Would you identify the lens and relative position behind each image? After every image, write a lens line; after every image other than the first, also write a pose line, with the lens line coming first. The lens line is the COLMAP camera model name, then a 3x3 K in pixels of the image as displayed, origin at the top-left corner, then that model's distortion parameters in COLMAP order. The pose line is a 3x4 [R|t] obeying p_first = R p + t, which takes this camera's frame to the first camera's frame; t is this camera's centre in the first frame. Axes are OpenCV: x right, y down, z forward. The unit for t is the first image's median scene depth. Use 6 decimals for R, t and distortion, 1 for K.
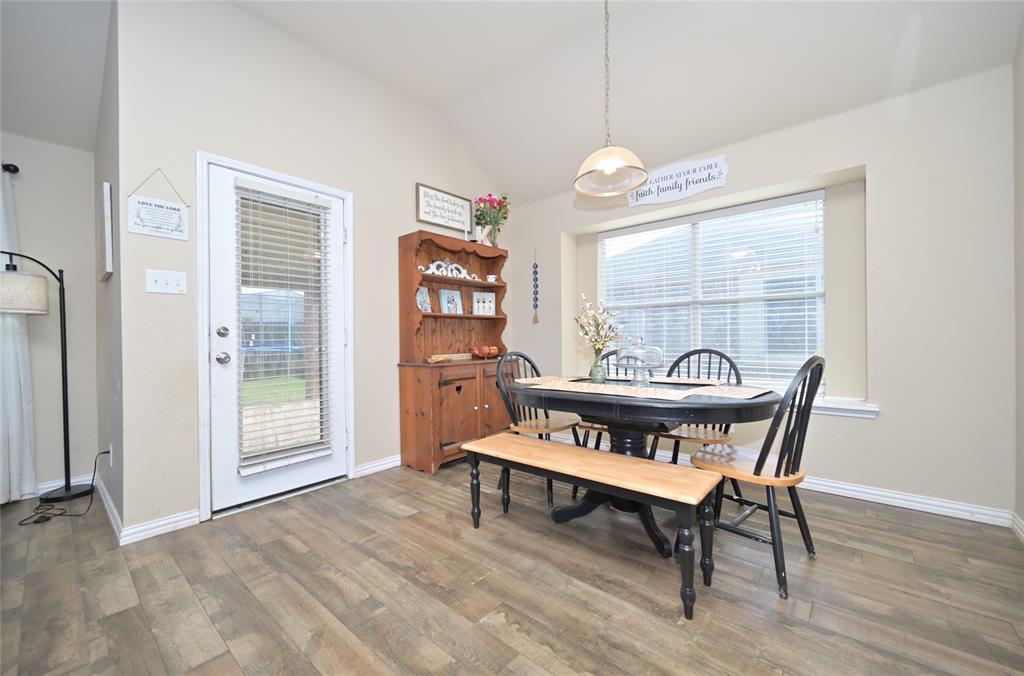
lens RADIAL K [[404.4, 0, 502.6], [0, 404.4, 339.1], [0, 0, 1]] dist [-0.001116, 0.000004]
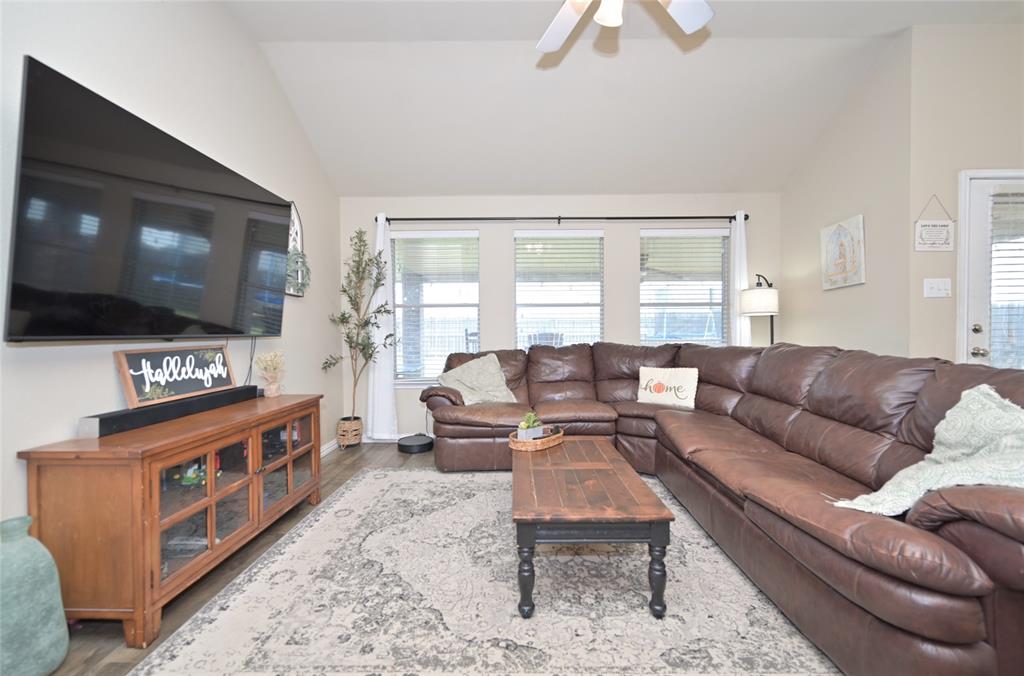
lens RADIAL K [[425.3, 0, 513.1], [0, 425.3, 335.7], [0, 0, 1]] dist [-0.000027, 0.000926]
pose [[0.652823, 0.014982, -0.757362, -0.633381], [-0.002259, 0.999838, 0.017831, -0.016405], [0.757507, -0.009929, 0.652752, -0.720092]]
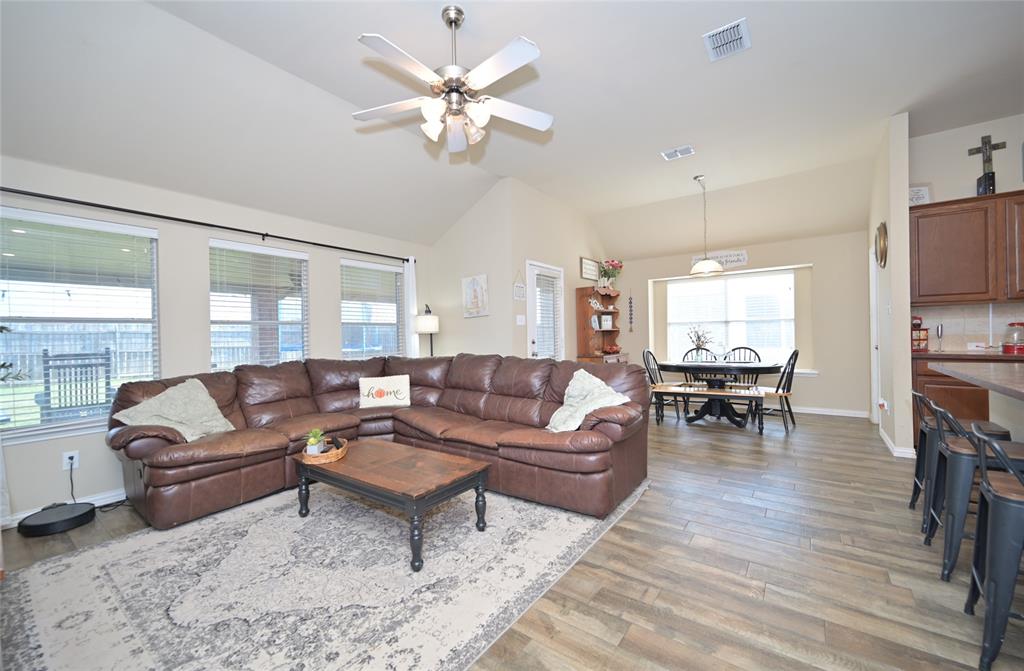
lens RADIAL K [[404.0, 0, 508.7], [0, 404.0, 334.7], [0, 0, 1]] dist [0.001383, -0.000347]
pose [[0.996557, -0.010130, 0.082283, -0.991480], [0.010643, 0.999927, -0.005793, -0.044784], [-0.082219, 0.006649, 0.996592, -1.122437]]
